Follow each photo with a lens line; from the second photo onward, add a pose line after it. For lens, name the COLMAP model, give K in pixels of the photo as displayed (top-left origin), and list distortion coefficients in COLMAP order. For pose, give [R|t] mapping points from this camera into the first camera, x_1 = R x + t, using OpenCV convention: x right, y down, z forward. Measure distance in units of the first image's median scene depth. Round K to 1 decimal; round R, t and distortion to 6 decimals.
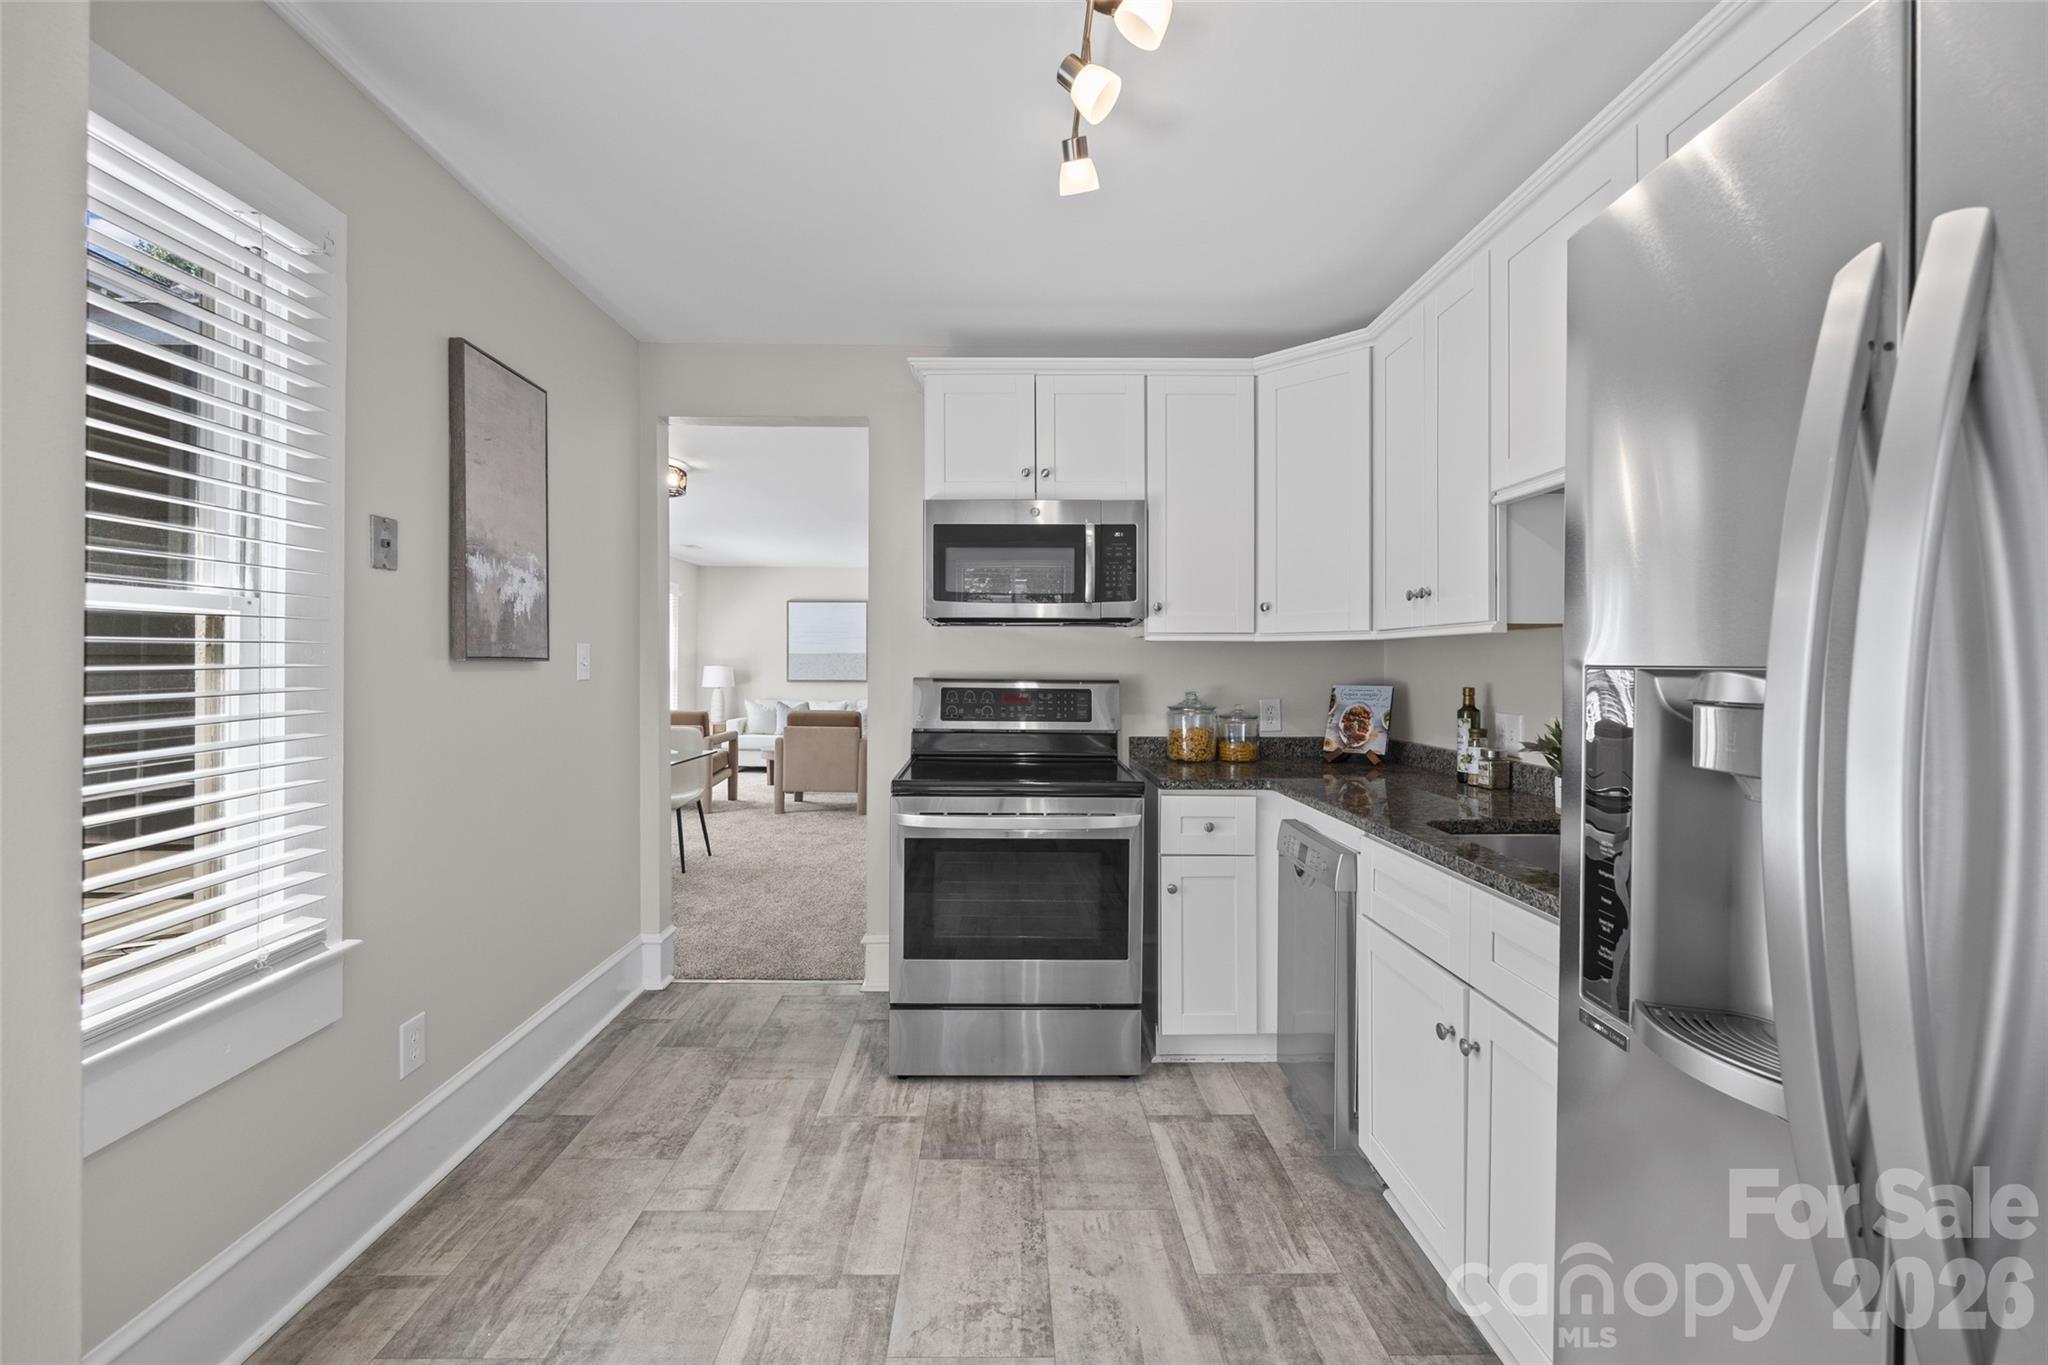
lens RADIAL K [[832.7, 0, 1003.7], [0, 832.7, 668.2], [0, 0, 1]] dist [-0.006561, 0.001064]
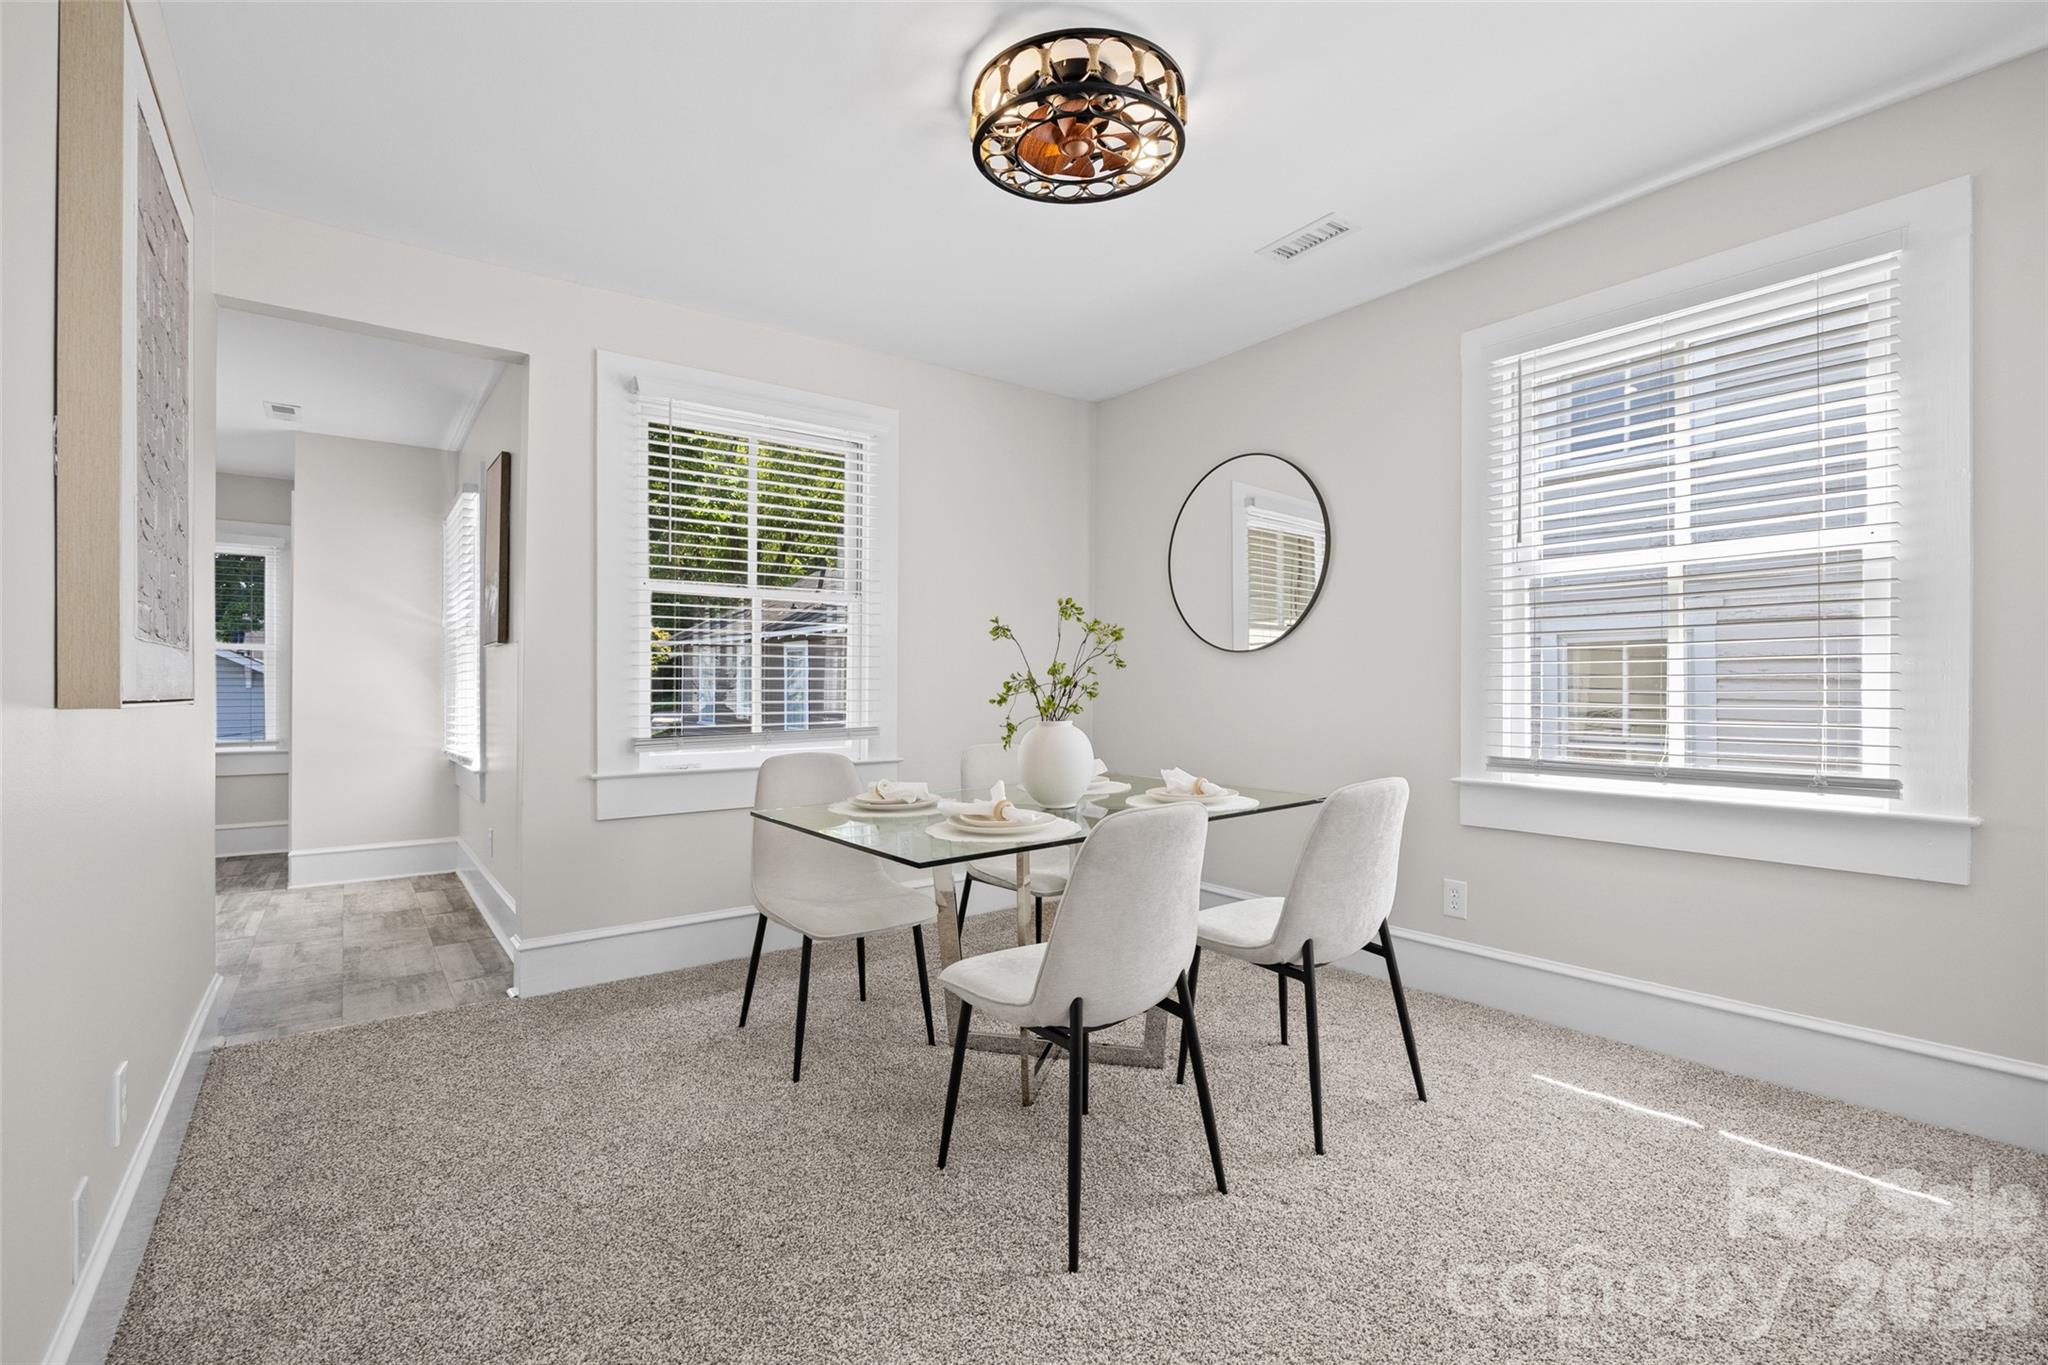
lens RADIAL K [[909.2, 0, 1021.0], [0, 909.2, 691.4], [0, 0, 1]] dist [-0.020745, 0.000573]
pose [[-0.803319, -0.007279, -0.595505, -0.330997], [-0.007972, 0.999967, -0.001470, 0.068032], [0.595496, 0.003566, -0.803350, 2.579329]]
